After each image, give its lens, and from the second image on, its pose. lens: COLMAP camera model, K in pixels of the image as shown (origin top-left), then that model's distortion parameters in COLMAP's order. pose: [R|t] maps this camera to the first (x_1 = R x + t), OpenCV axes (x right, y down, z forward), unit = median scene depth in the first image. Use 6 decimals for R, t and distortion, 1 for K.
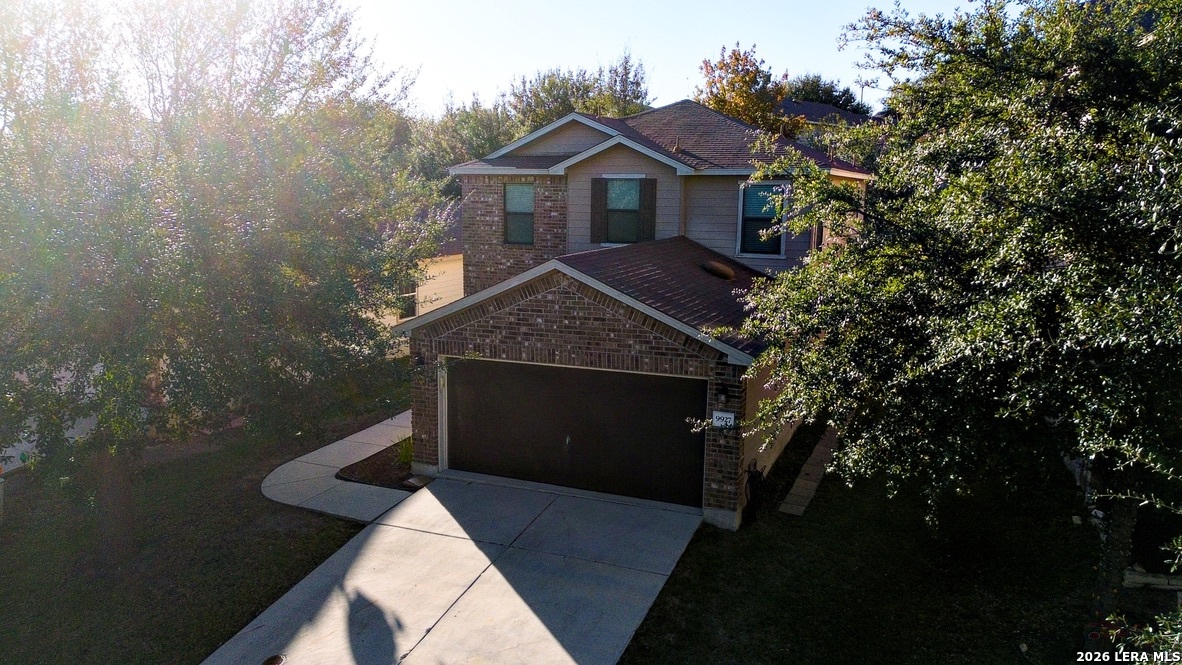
lens RADIAL K [[830.5, 0, 599.2], [0, 830.5, 331.2], [0, 0, 1]] dist [0.038390, -0.018862]
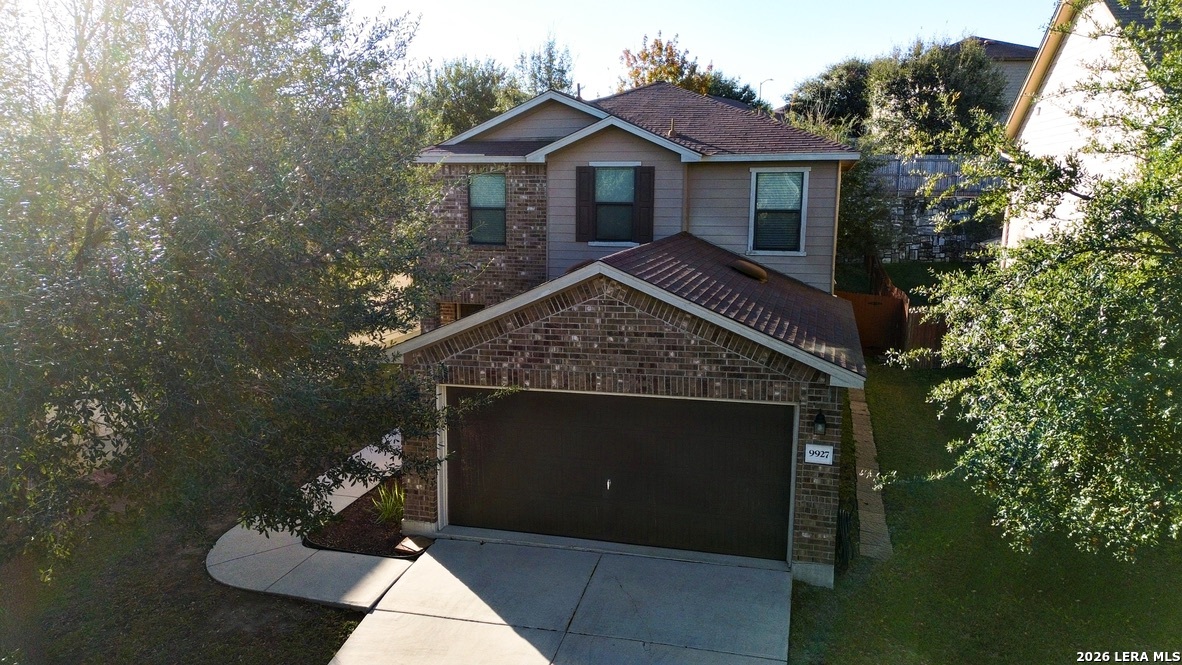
lens RADIAL K [[830.5, 0, 592.2], [0, 830.5, 324.6], [0, 0, 1]] dist [0.038390, -0.018862]
pose [[0.989851, -0.028996, 0.139120, -0.162250], [0.030052, 0.999533, -0.005496, -0.020483], [-0.138896, 0.009621, 0.990260, 0.197916]]
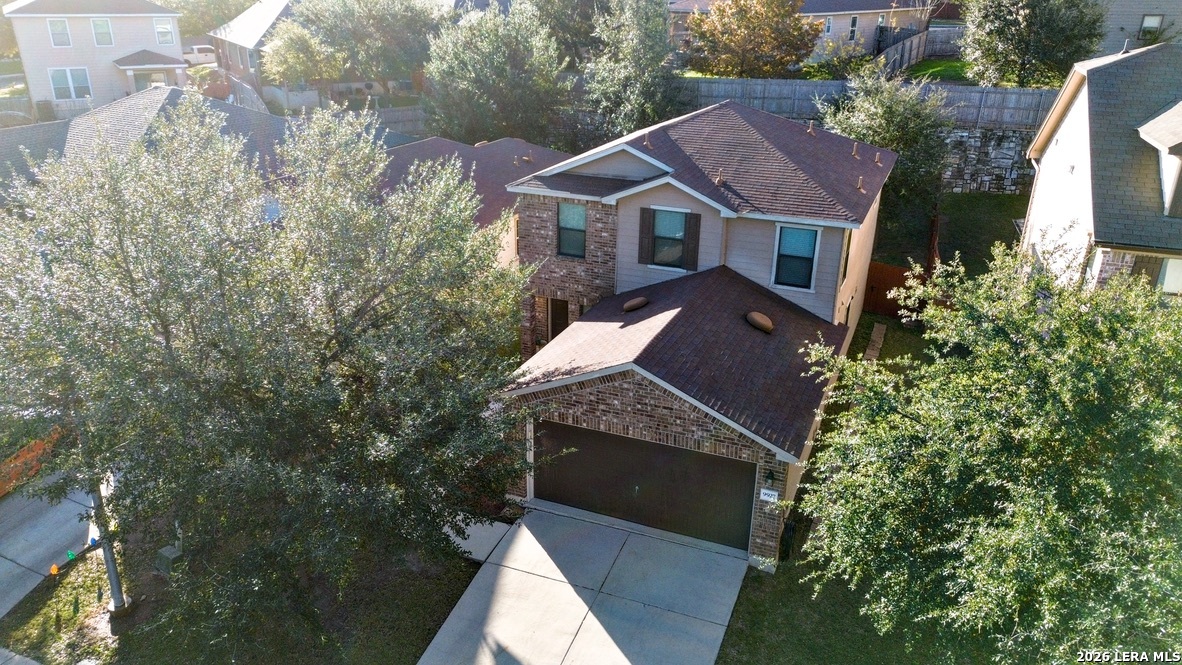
lens RADIAL K [[830.5, 0, 589.7], [0, 830.5, 328.7], [0, 0, 1]] dist [0.038390, -0.018862]
pose [[0.999989, -0.004248, 0.001720, -0.108842], [0.003761, 0.975122, 0.221636, -0.374358], [-0.002619, -0.221627, 0.975128, -0.148233]]
